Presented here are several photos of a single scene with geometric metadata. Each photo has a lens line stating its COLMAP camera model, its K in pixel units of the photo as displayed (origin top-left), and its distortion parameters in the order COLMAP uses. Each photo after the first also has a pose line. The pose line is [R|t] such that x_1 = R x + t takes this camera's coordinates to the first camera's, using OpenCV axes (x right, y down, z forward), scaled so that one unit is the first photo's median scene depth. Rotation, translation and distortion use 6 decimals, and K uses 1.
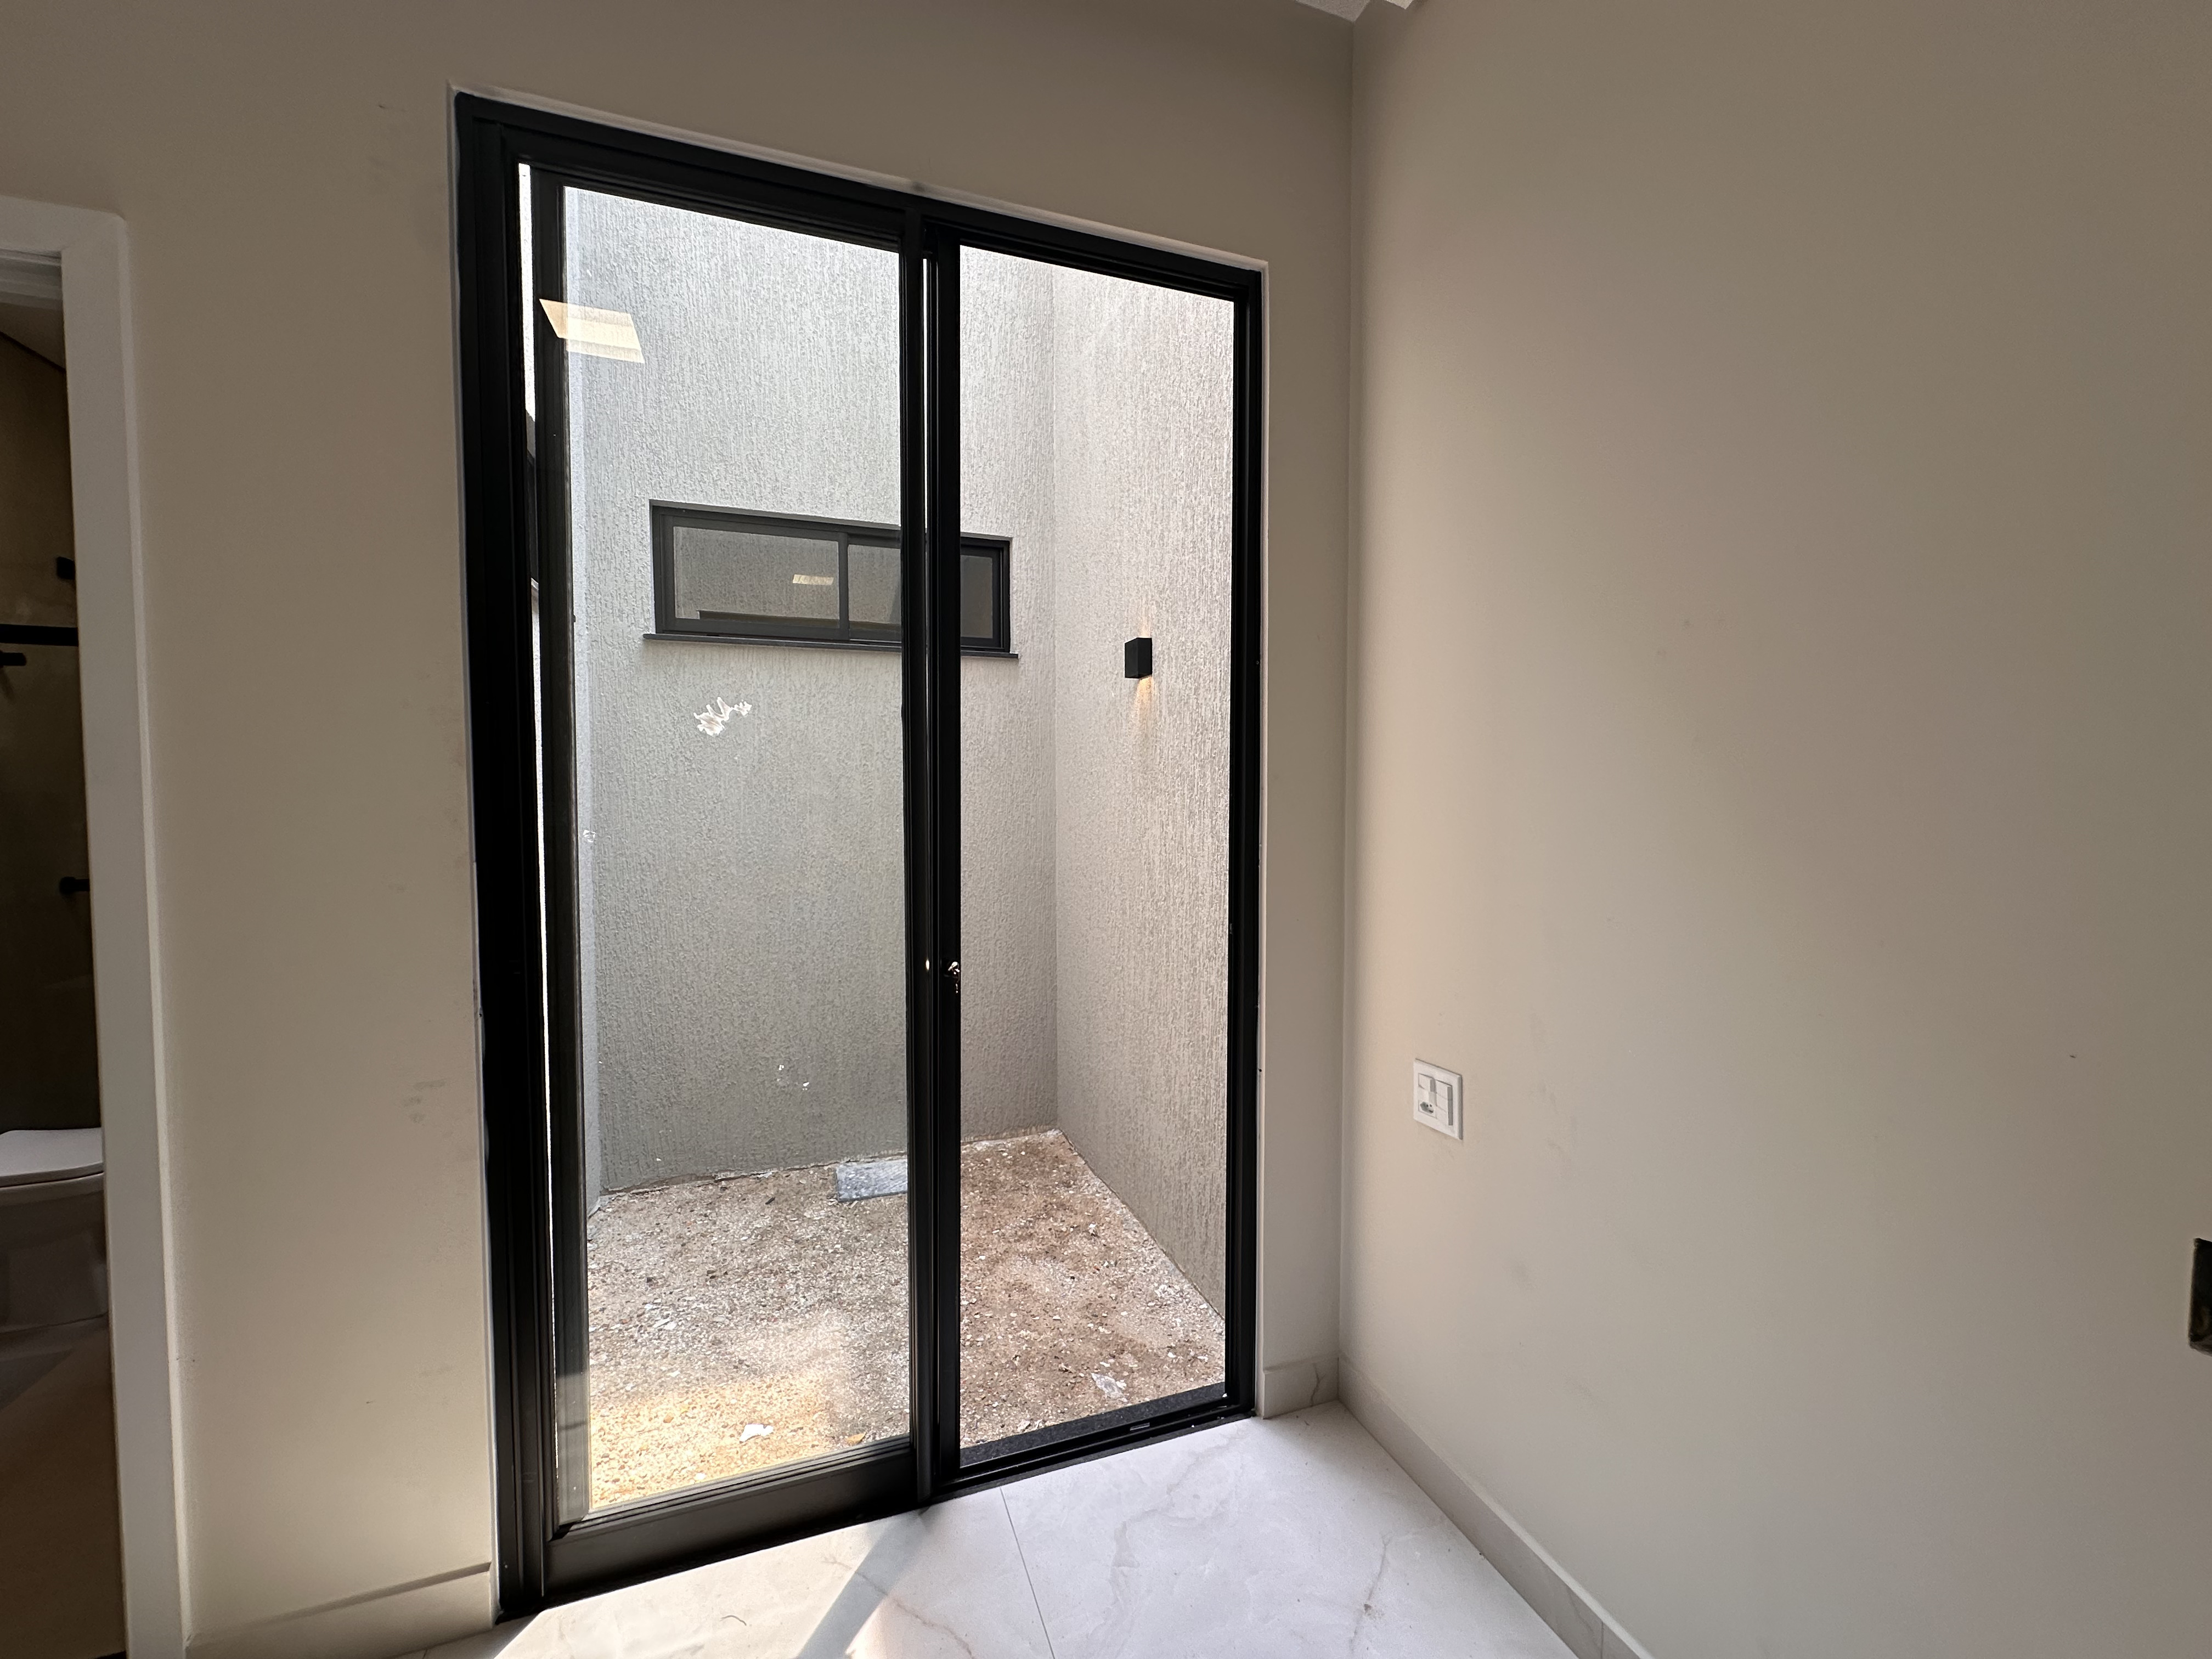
lens RADIAL K [[888.7, 0, 1105.3], [0, 888.7, 827.2], [0, 0, 1]] dist [0.003561, 0.000899]
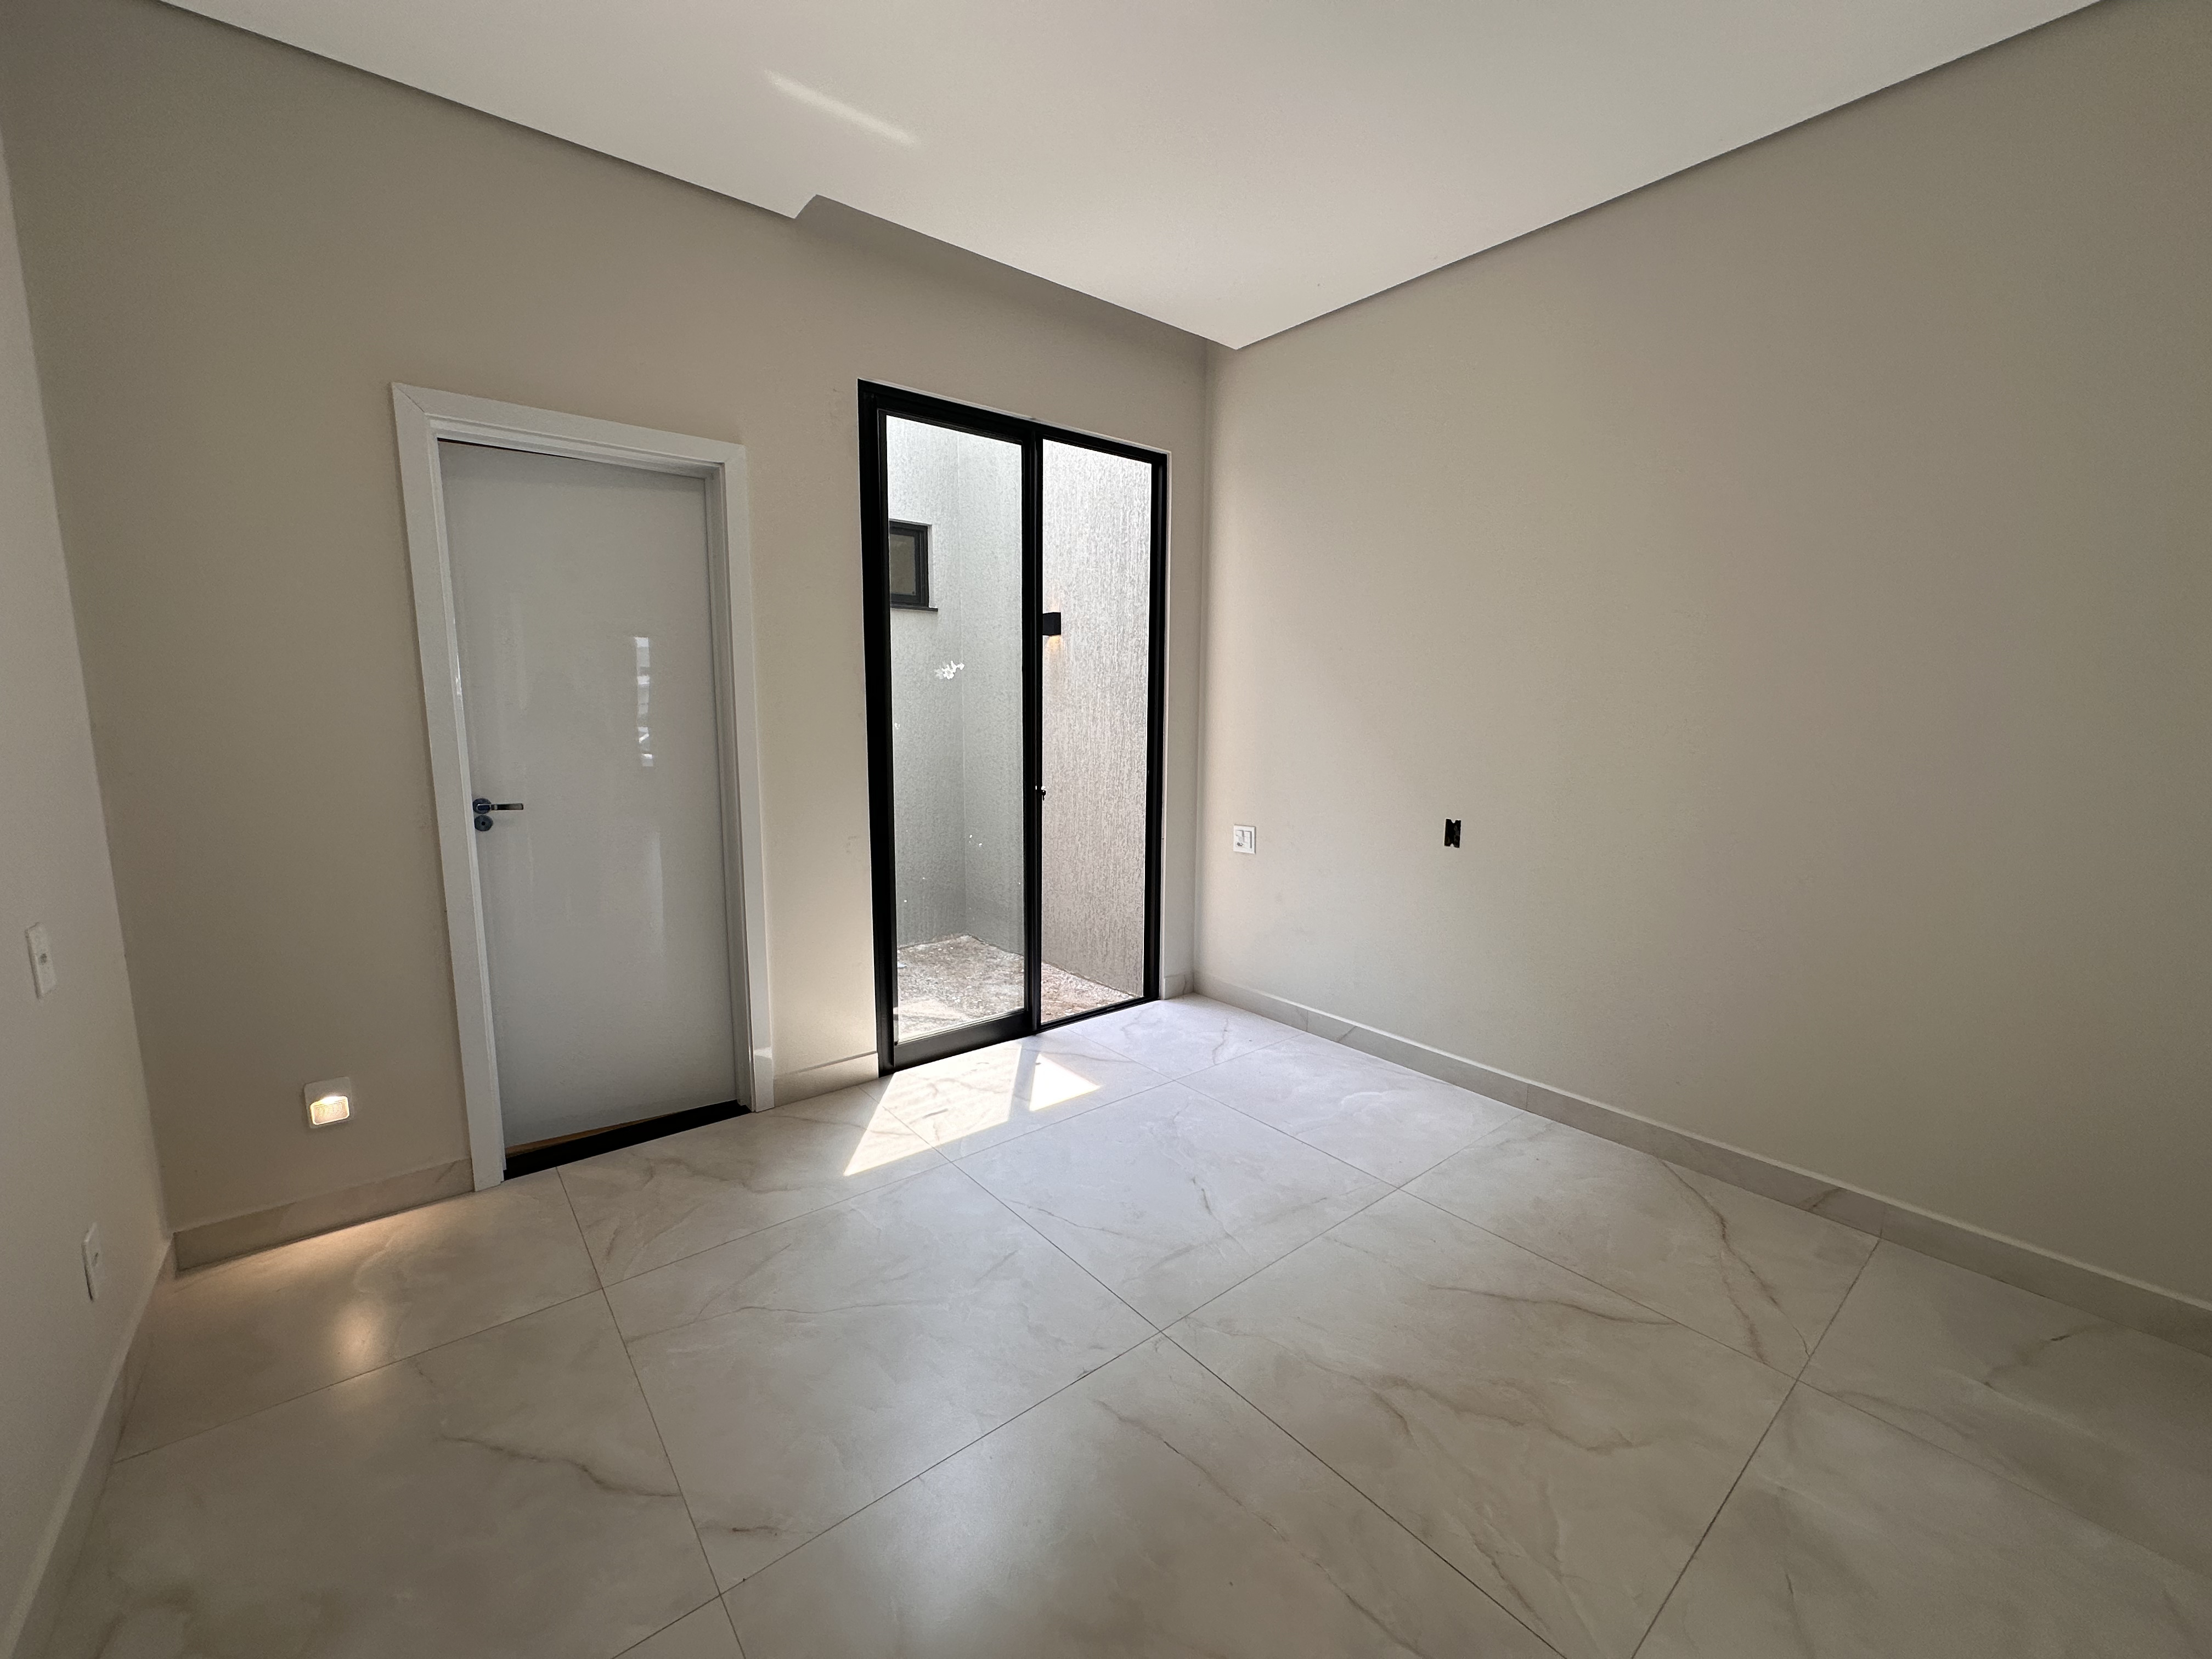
lens RADIAL K [[888.7, 0, 1110.8], [0, 888.7, 830.9], [0, 0, 1]] dist [0.003561, 0.000899]
pose [[0.943249, -0.042083, 0.329408, -0.478296], [0.008713, 0.994733, 0.102131, 0.027511], [-0.331971, -0.093465, 0.938648, -0.706616]]
